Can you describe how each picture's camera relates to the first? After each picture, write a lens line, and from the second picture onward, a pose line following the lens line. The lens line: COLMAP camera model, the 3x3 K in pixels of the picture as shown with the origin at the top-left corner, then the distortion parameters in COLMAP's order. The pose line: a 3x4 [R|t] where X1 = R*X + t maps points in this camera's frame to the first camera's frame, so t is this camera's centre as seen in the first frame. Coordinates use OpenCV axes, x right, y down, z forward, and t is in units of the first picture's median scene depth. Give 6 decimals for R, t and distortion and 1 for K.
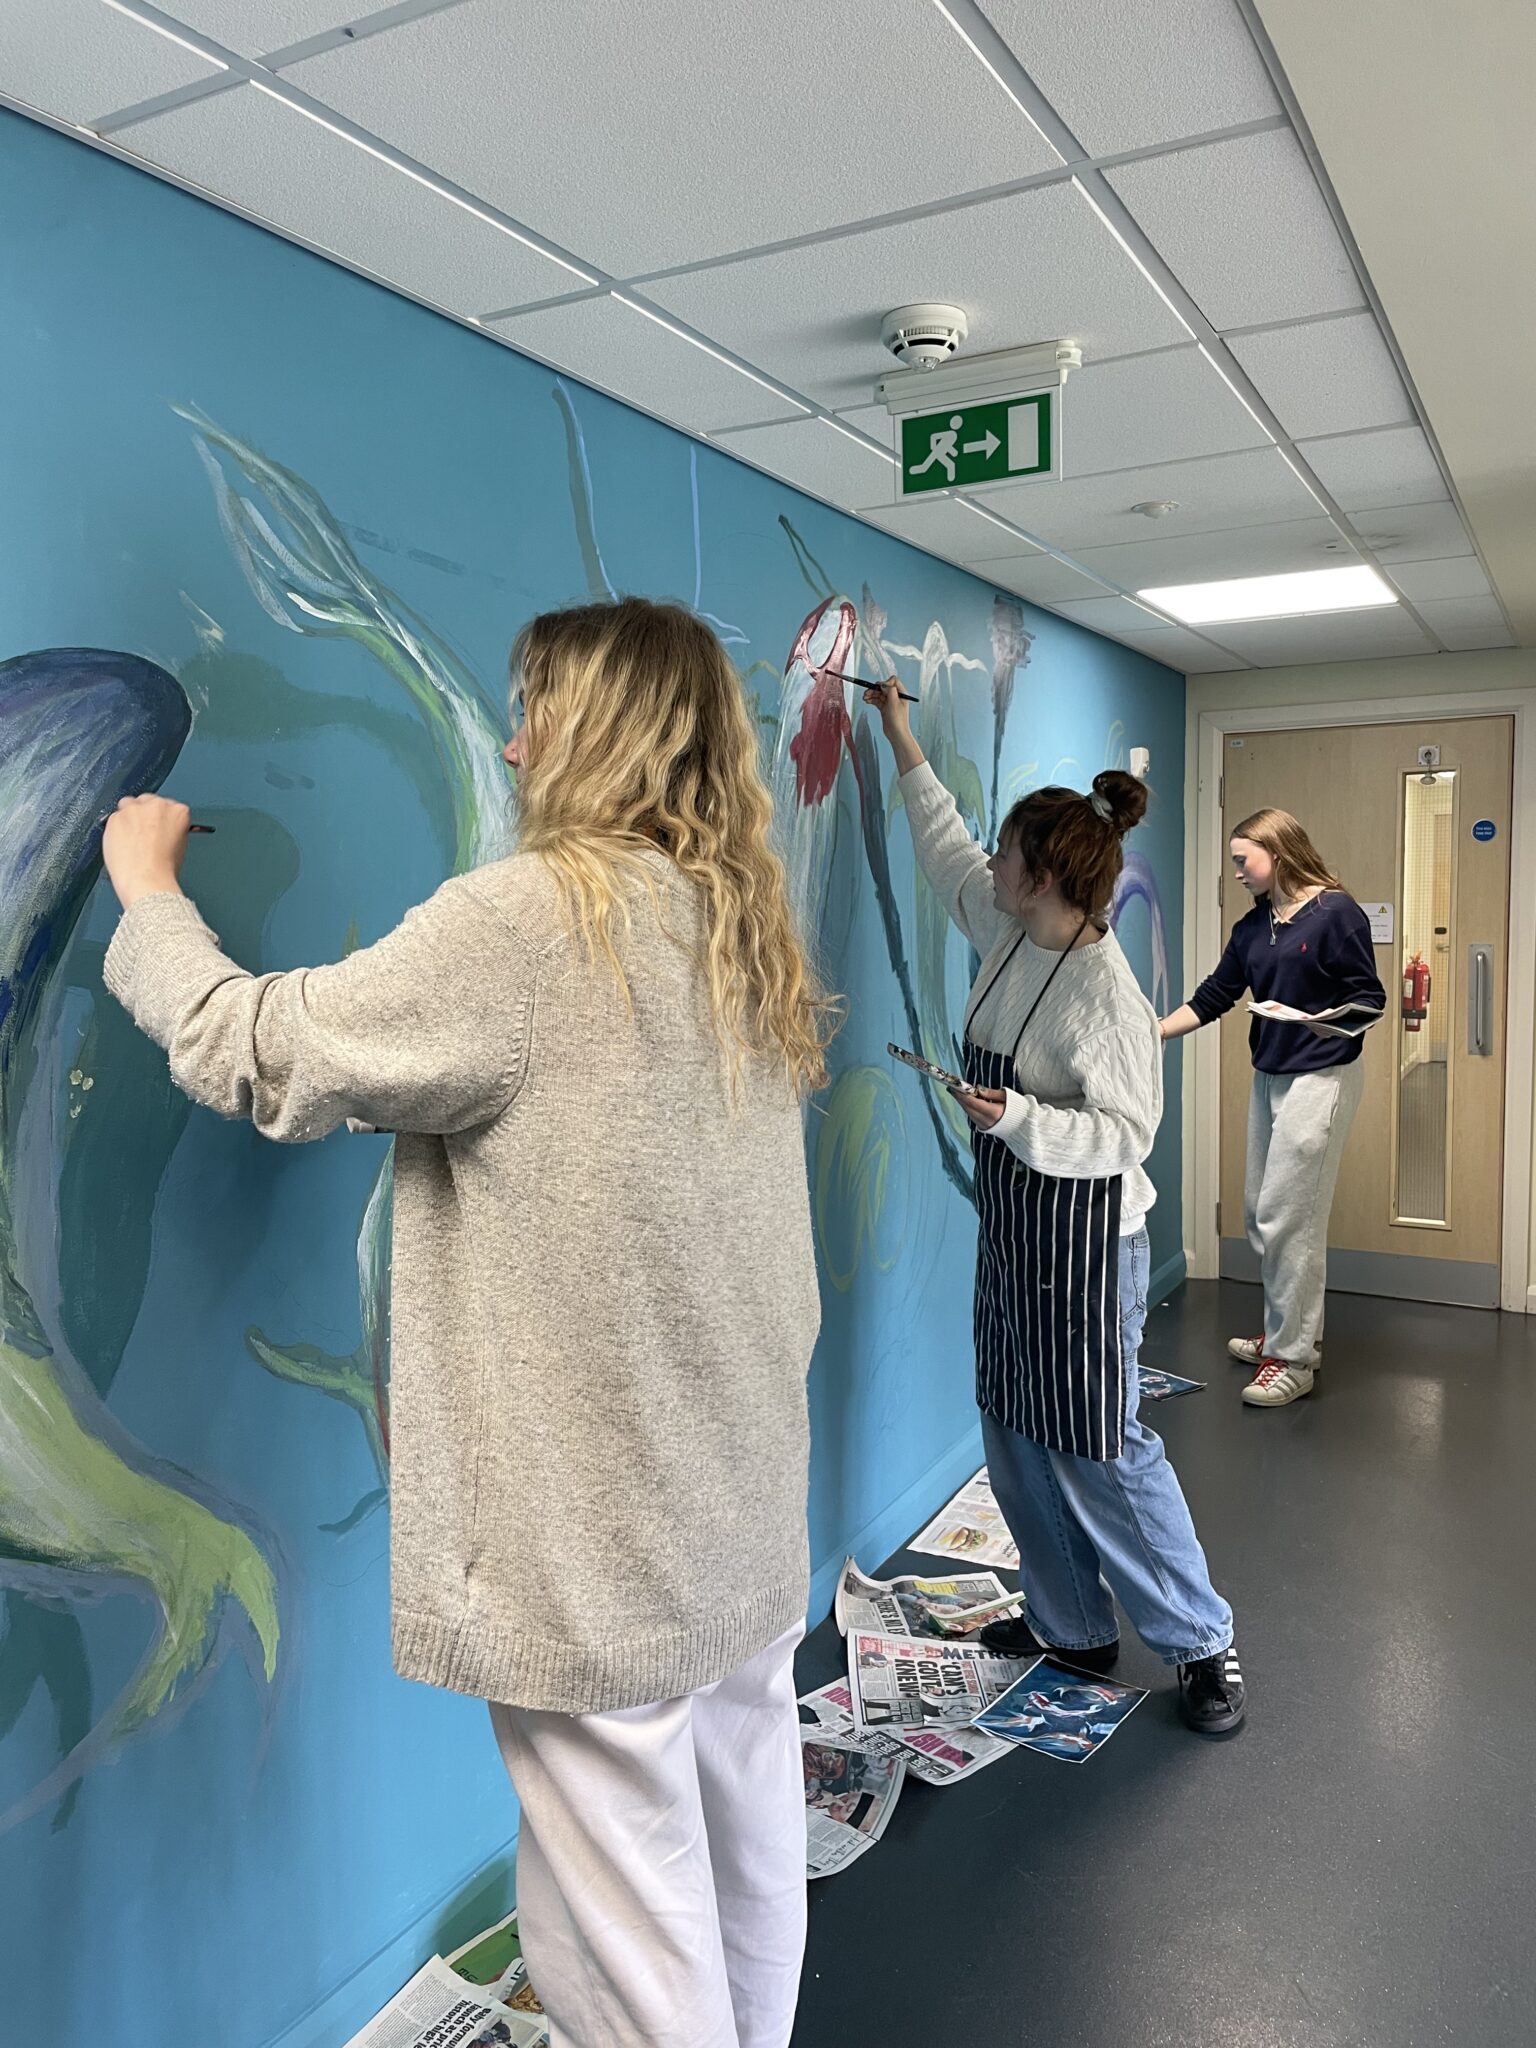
lens RADIAL K [[1562.1, 0, 760.1], [0, 1562.1, 1021.7], [0, 0, 1]] dist [0.085411, -0.112075]
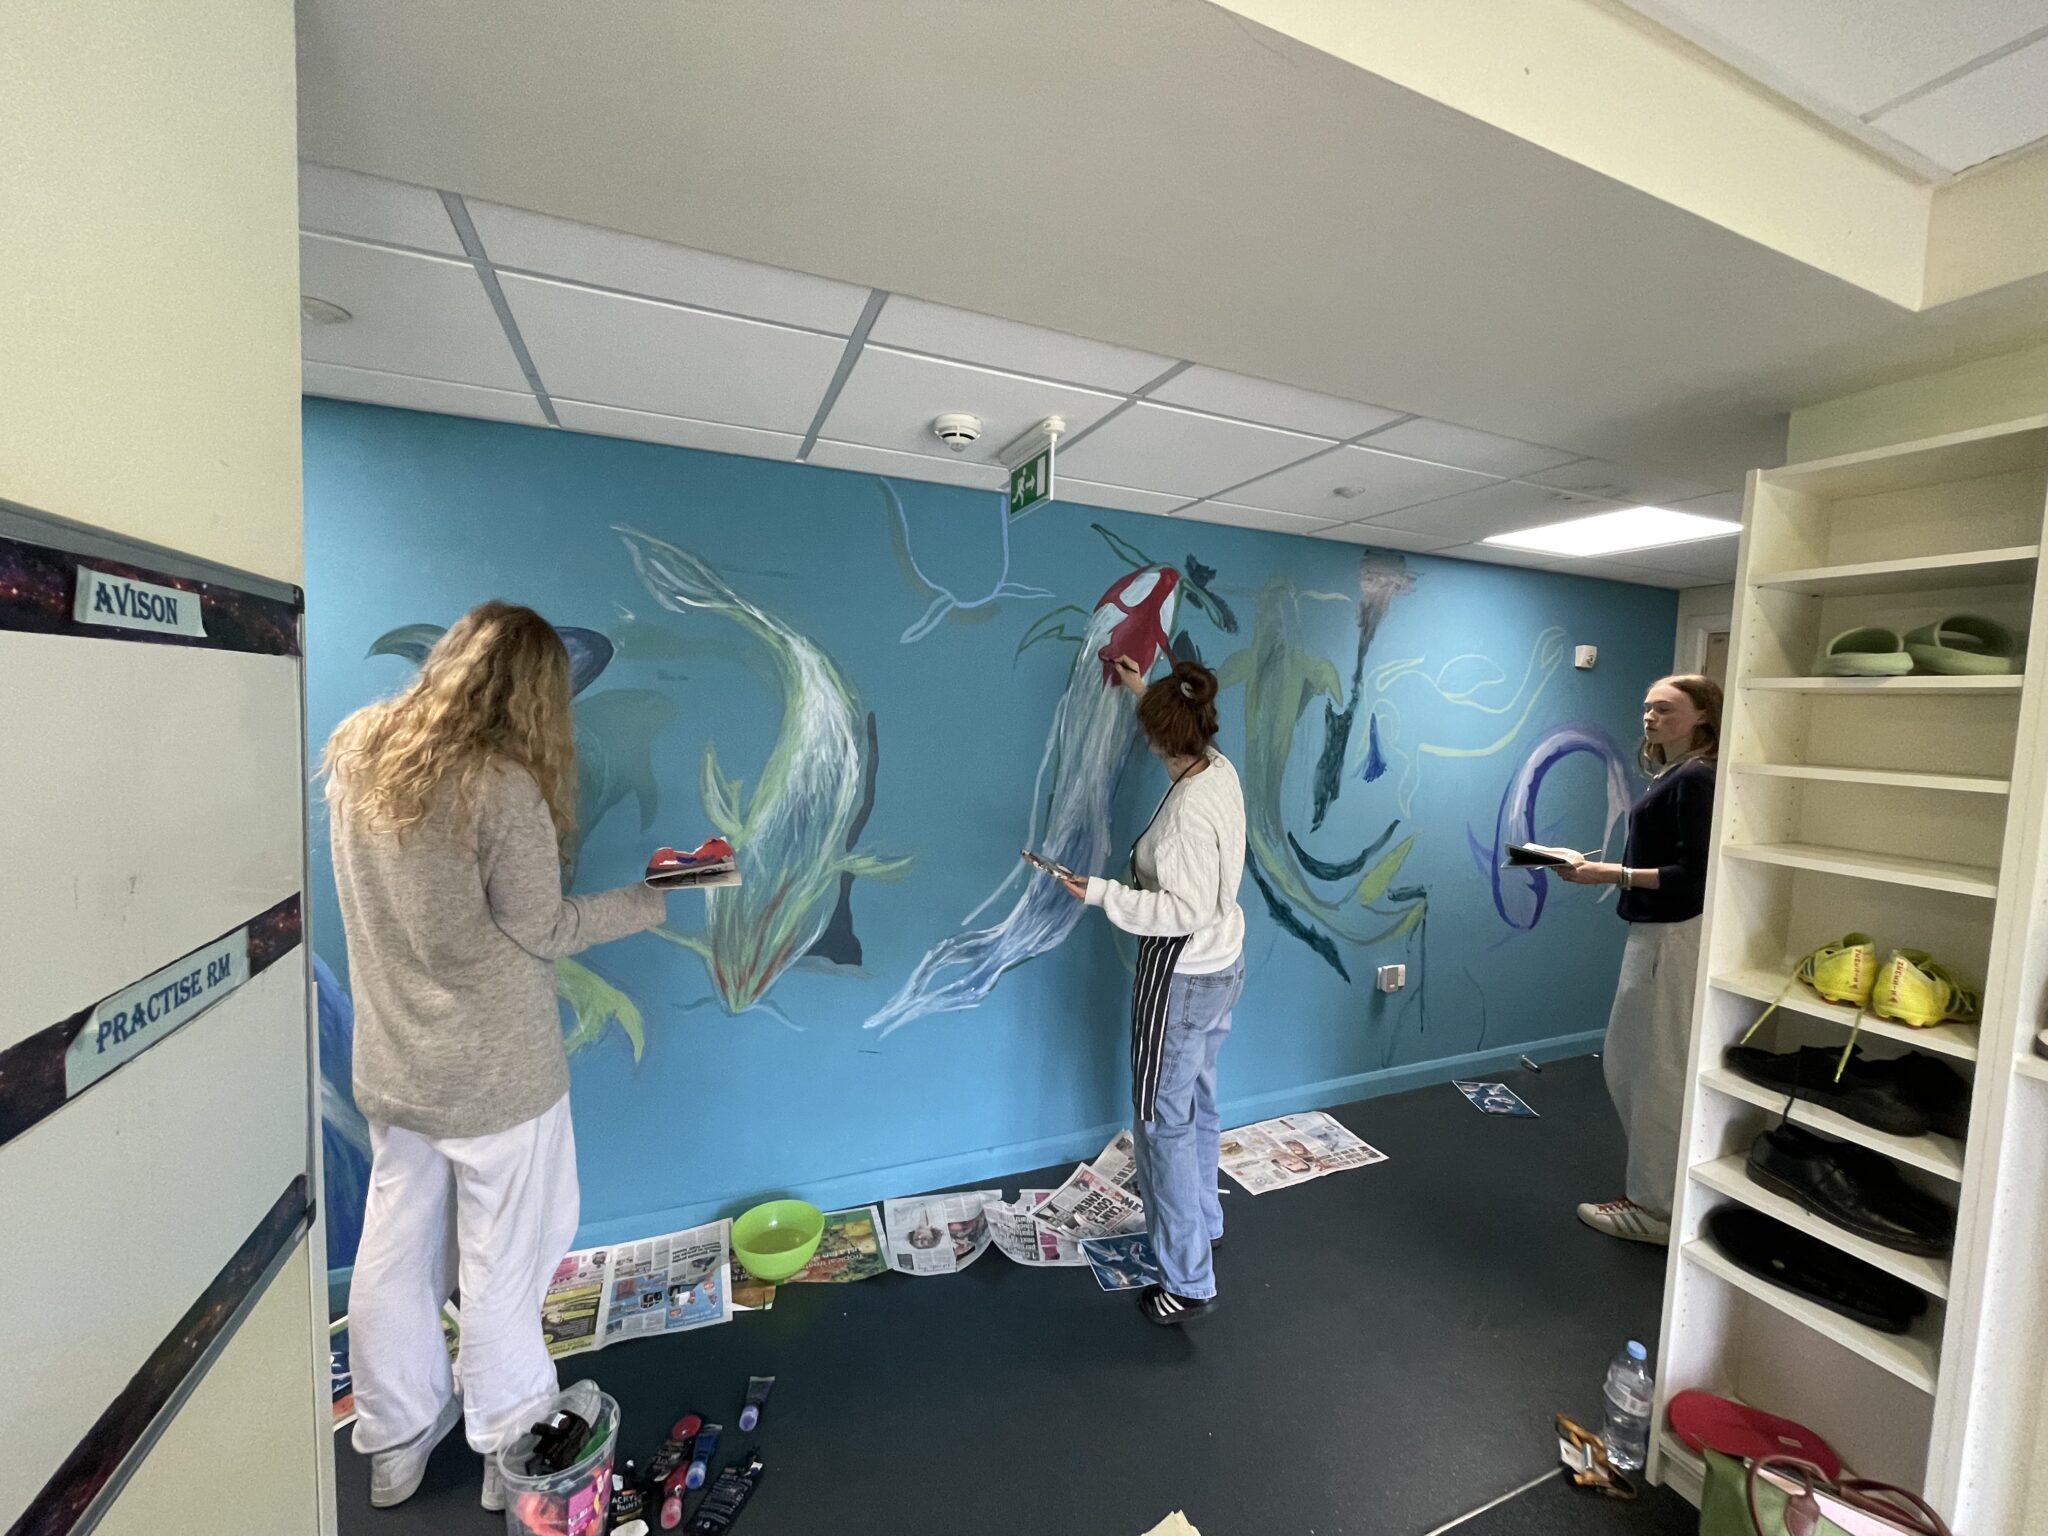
lens RADIAL K [[825.8, 0, 1026.5], [0, 825.8, 765.2], [0, 0, 1]] dist [-0.000183, 0.000279]
pose [[0.780923, 0.080051, -0.619476, 0.685867], [-0.094394, 0.995488, 0.009646, -0.068115], [0.617454, 0.050942, 0.784956, 0.301182]]
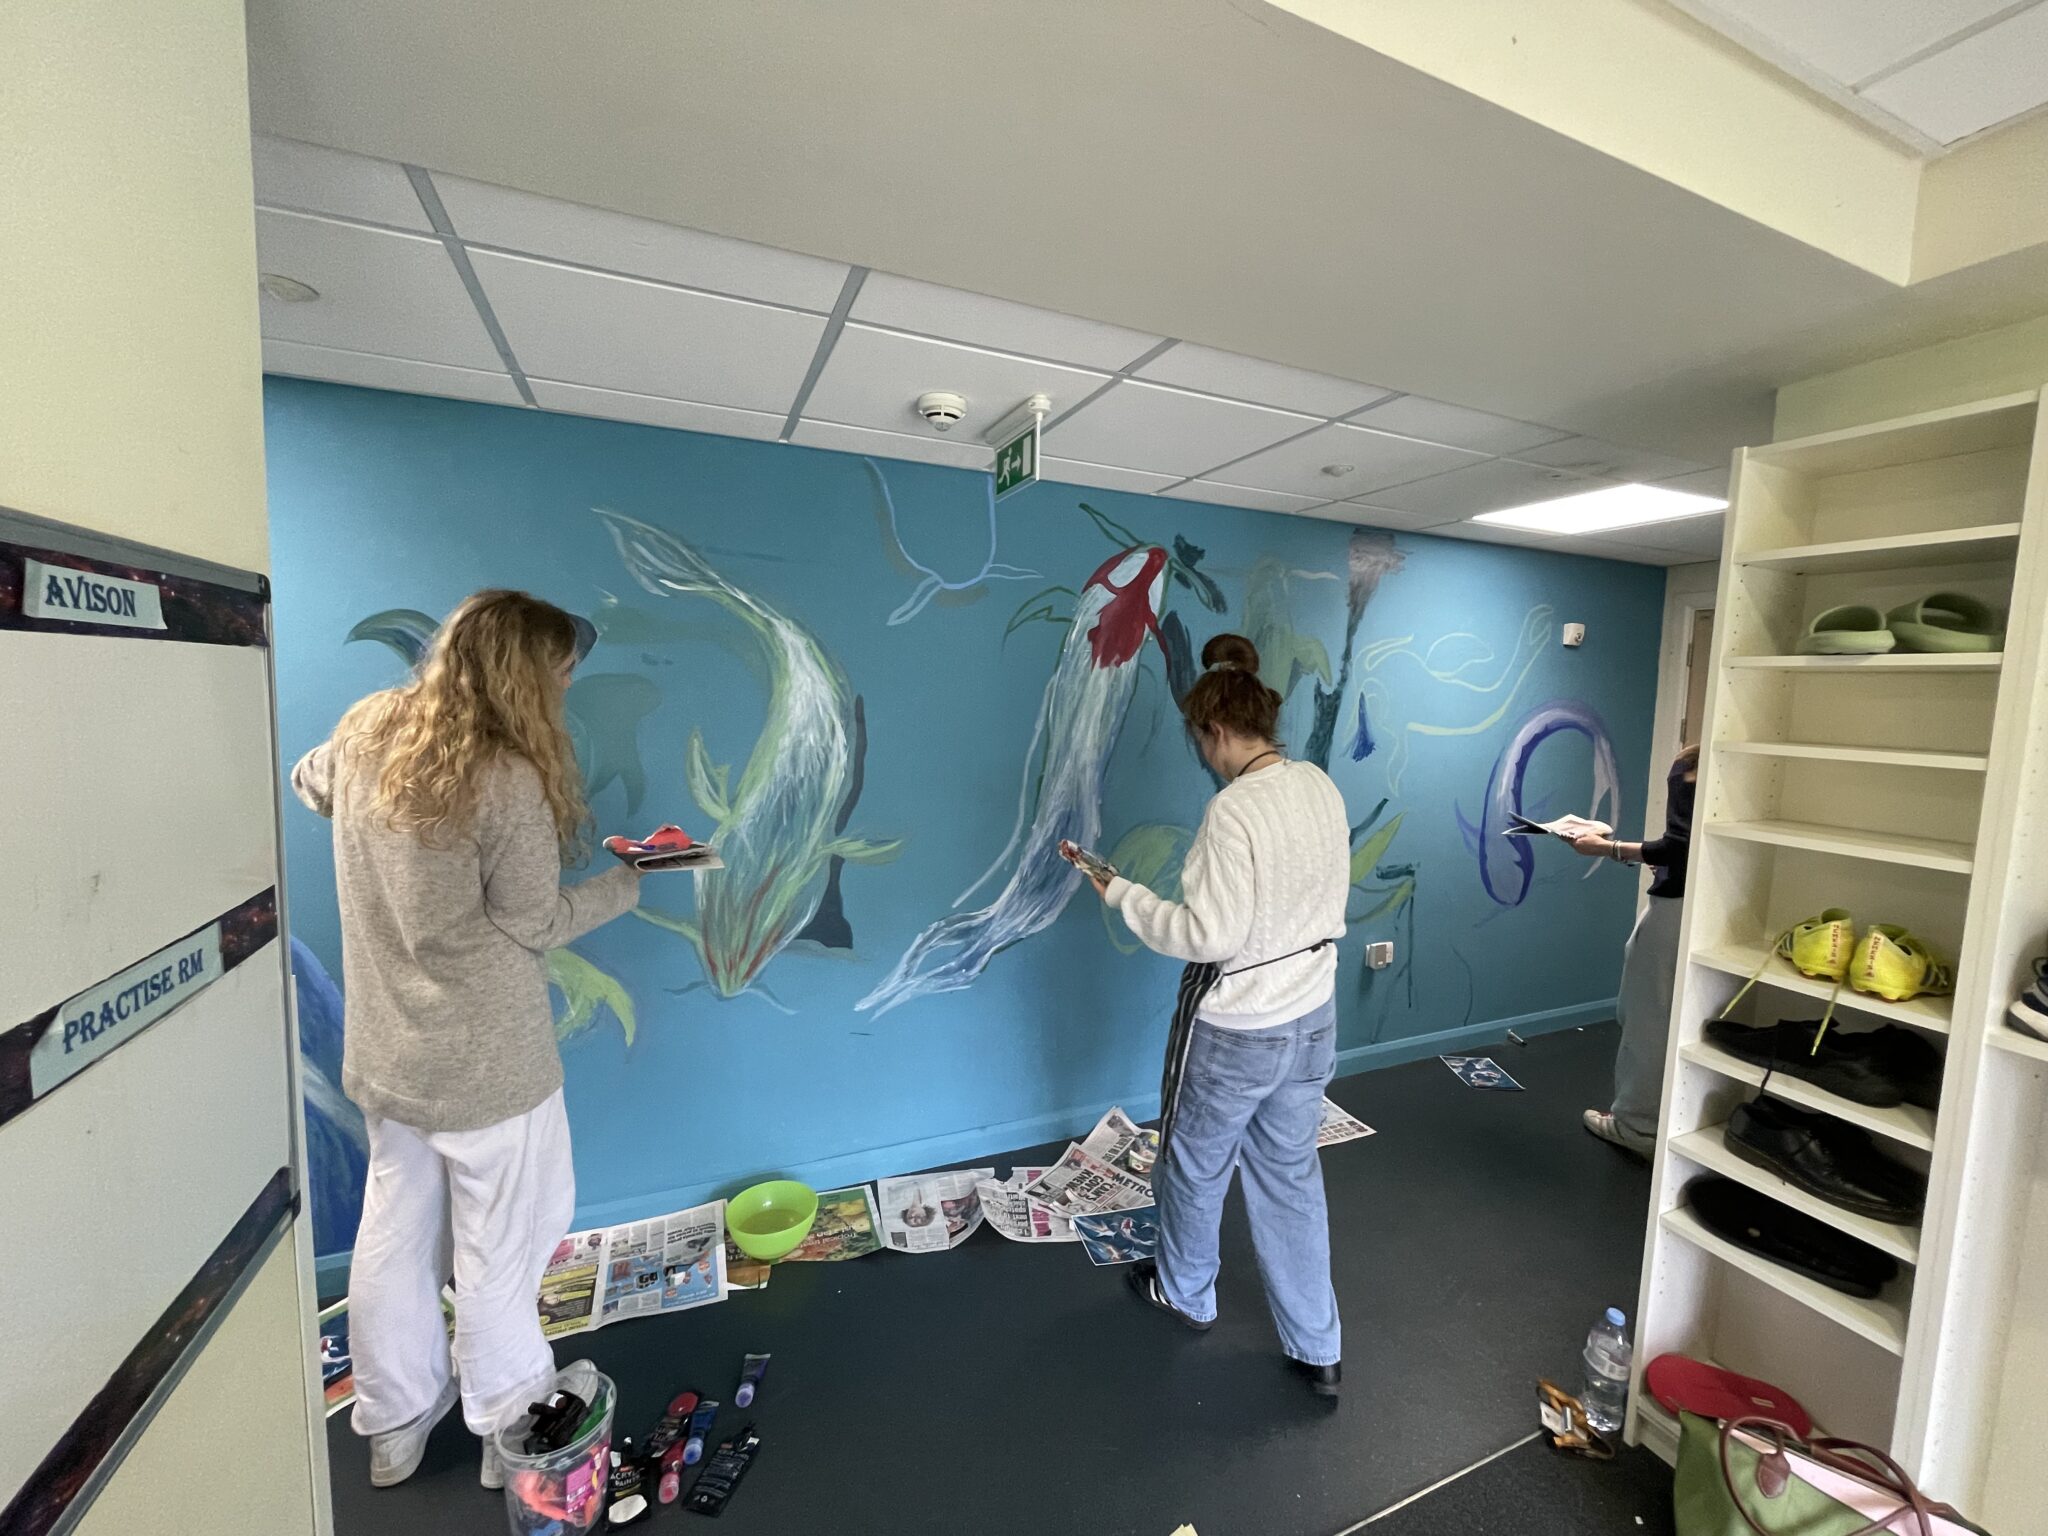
lens RADIAL K [[825.8, 0, 1026.5], [0, 825.8, 765.2], [0, 0, 1]] dist [-0.000183, 0.000279]
pose [[0.787365, 0.088838, -0.610053, 0.688048], [-0.087311, 0.995657, 0.032302, -0.070734], [0.610273, 0.027831, 0.791702, 0.304723]]
